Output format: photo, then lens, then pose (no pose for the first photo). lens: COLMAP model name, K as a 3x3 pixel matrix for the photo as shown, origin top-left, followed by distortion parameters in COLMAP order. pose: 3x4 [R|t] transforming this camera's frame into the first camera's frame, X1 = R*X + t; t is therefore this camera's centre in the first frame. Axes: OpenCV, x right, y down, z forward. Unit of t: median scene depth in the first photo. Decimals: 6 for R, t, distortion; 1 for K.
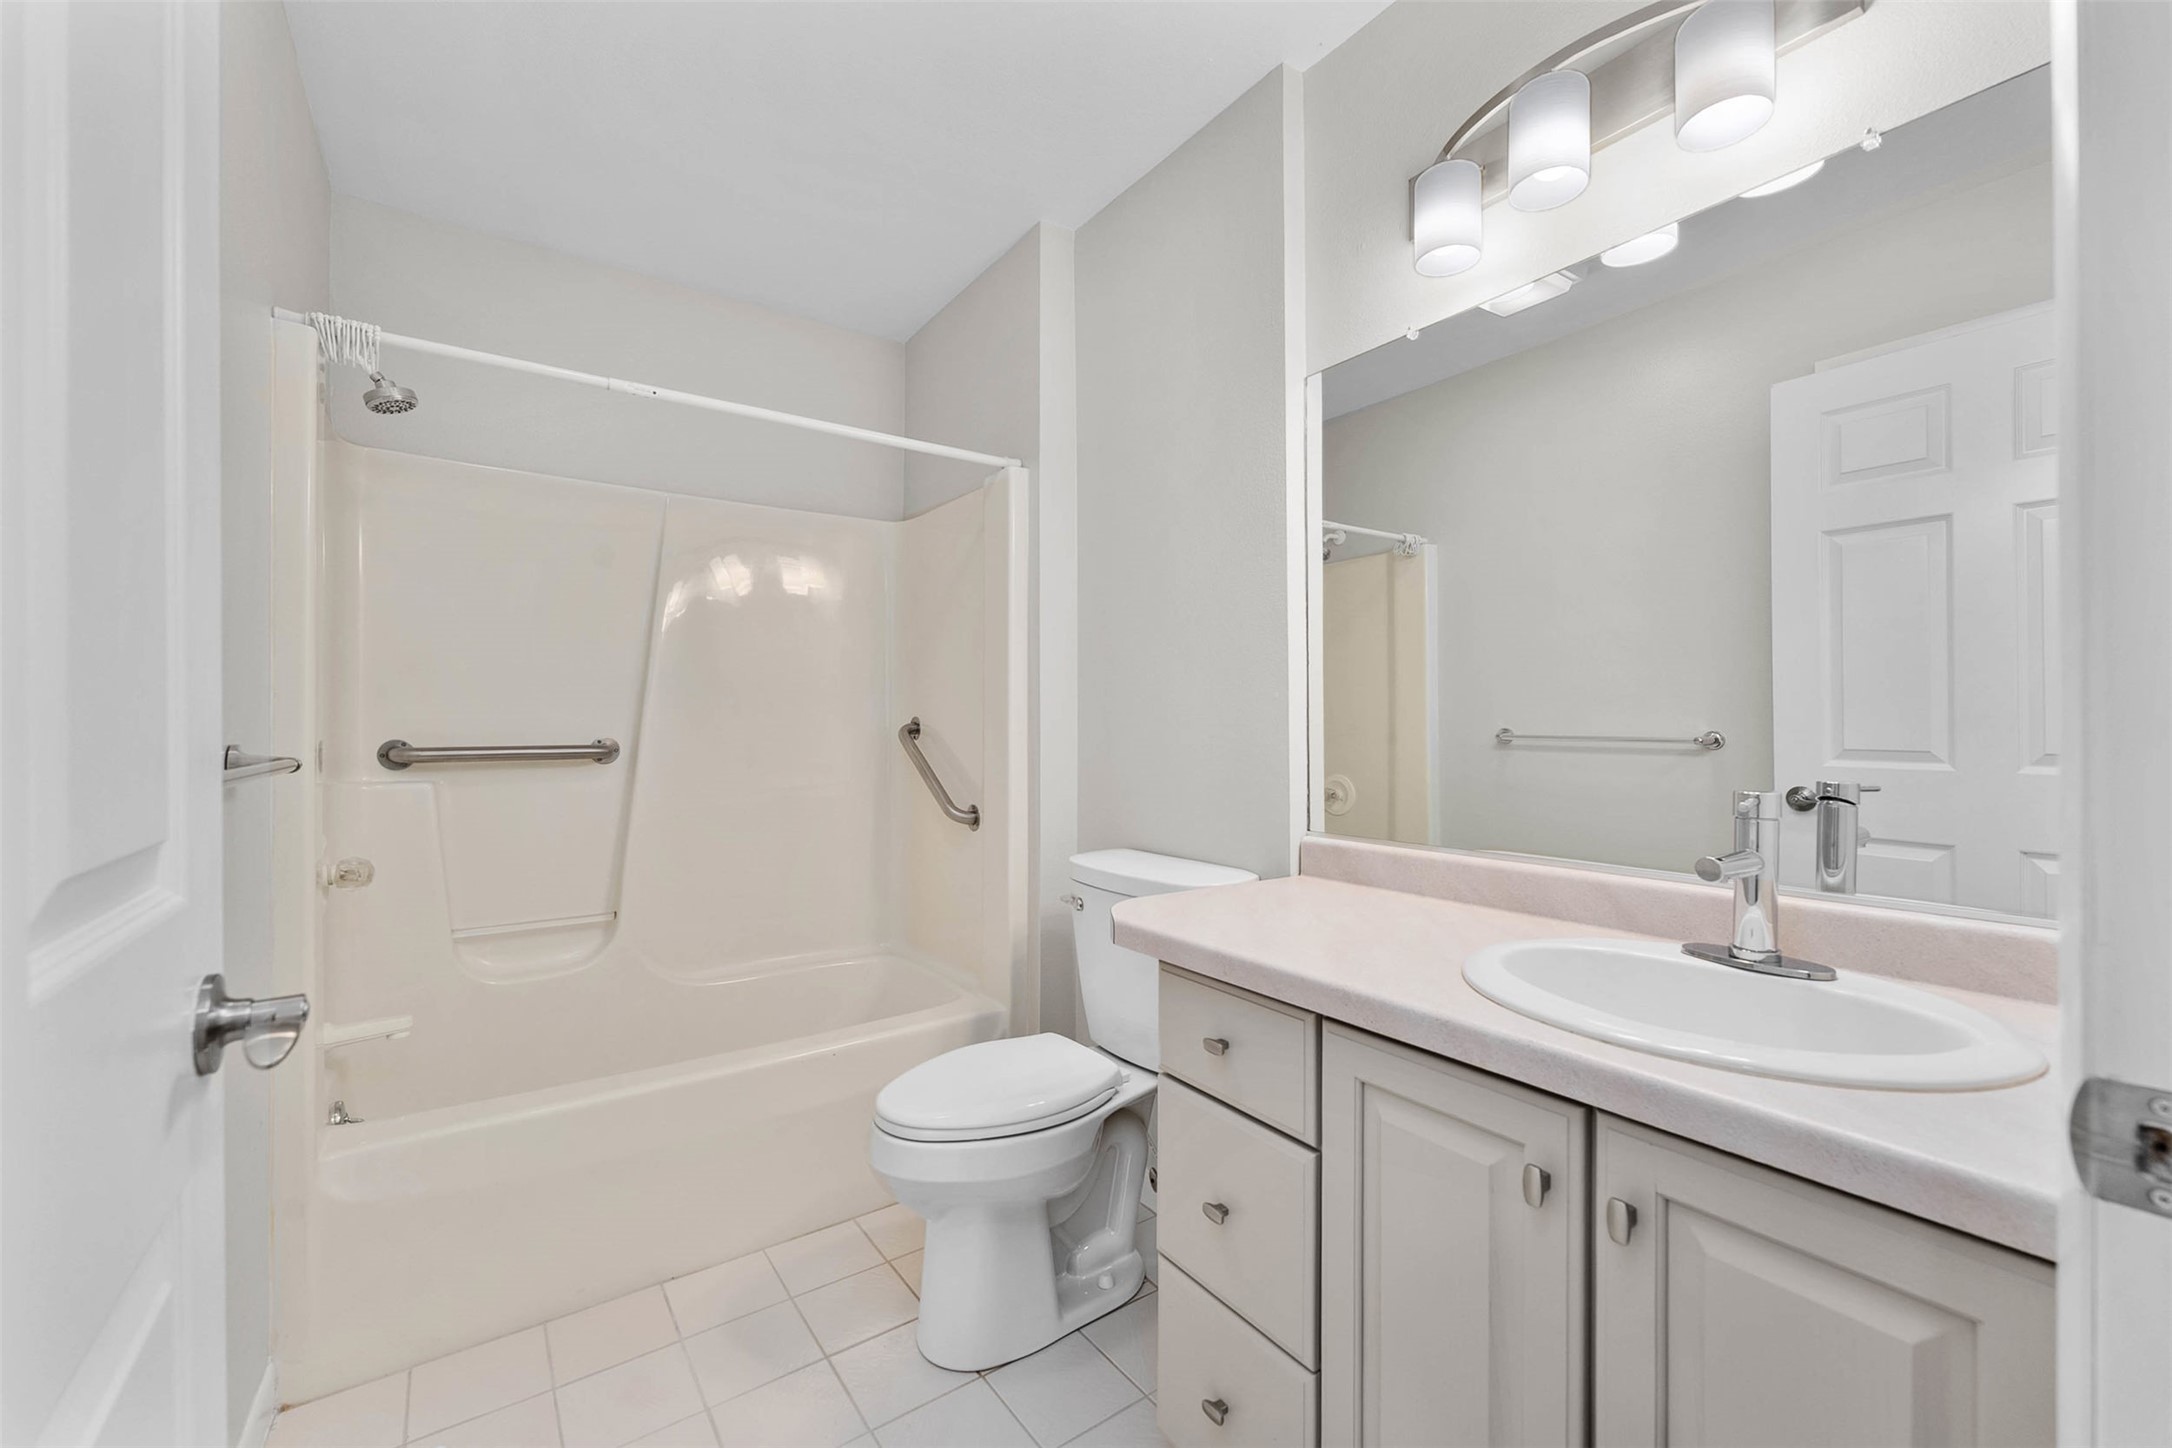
lens RADIAL K [[867.9, 0, 1088.3], [0, 867.9, 722.1], [0, 0, 1]] dist [-0.003229, 0.001071]
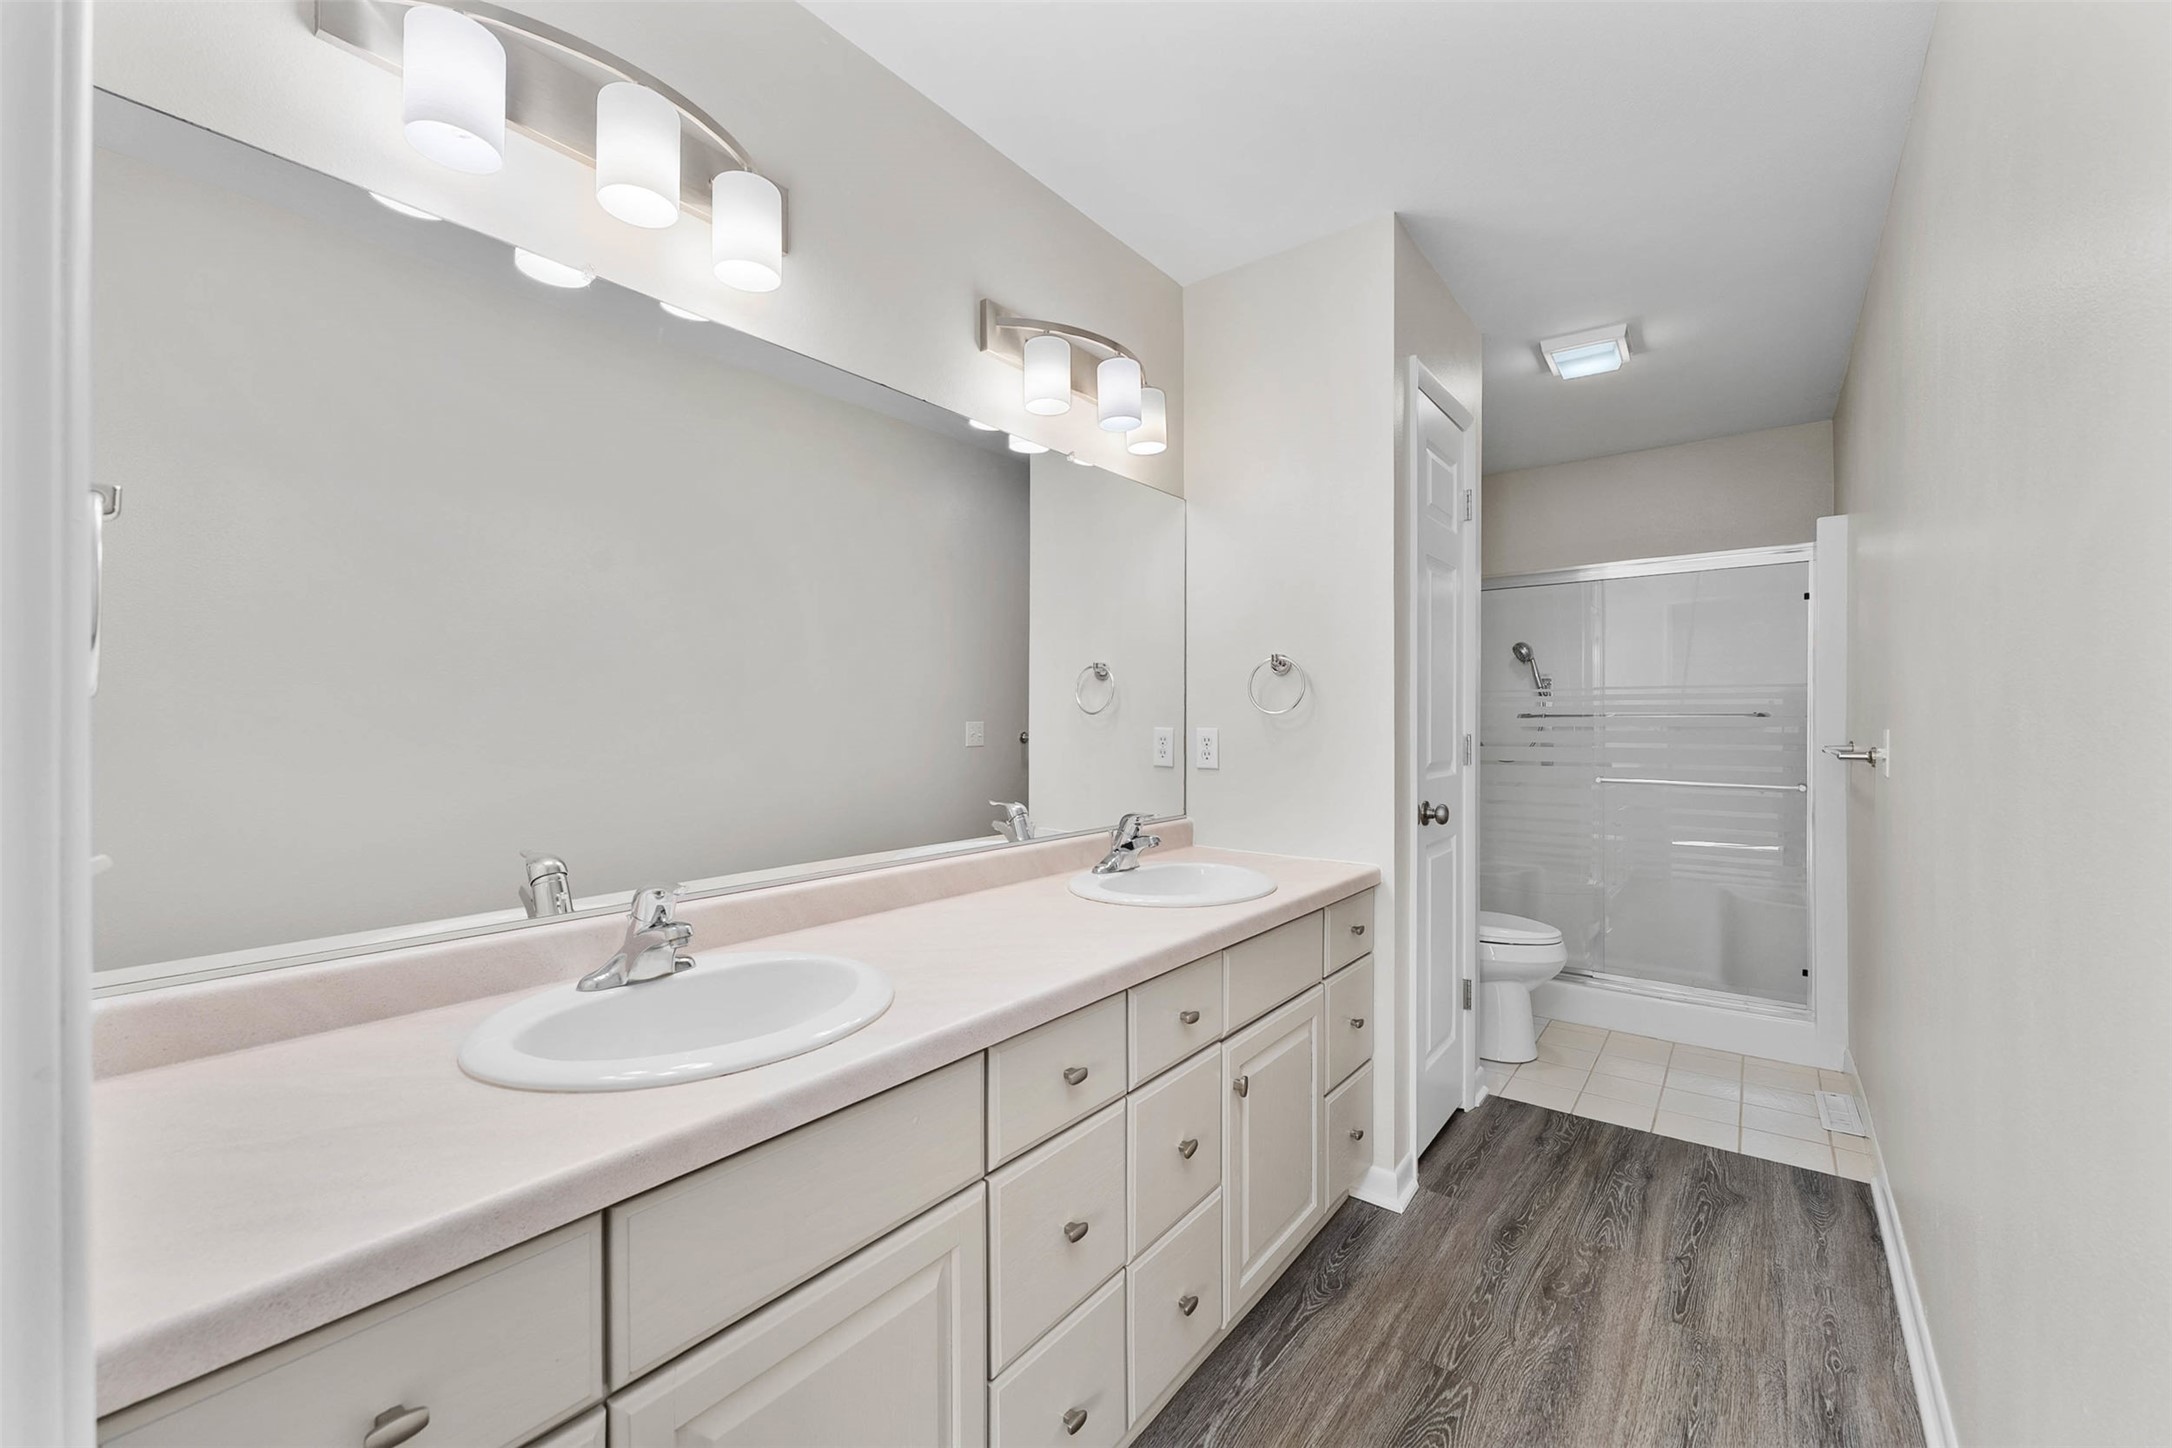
lens RADIAL K [[867.9, 0, 1088.5], [0, 867.9, 721.8], [0, 0, 1]] dist [-0.003229, 0.001071]
pose [[-0.287685, -0.000812, 0.957725, -0.488912], [-0.000907, 0.999999, 0.000575, -0.055795], [-0.957725, -0.000704, -0.287686, 0.775600]]
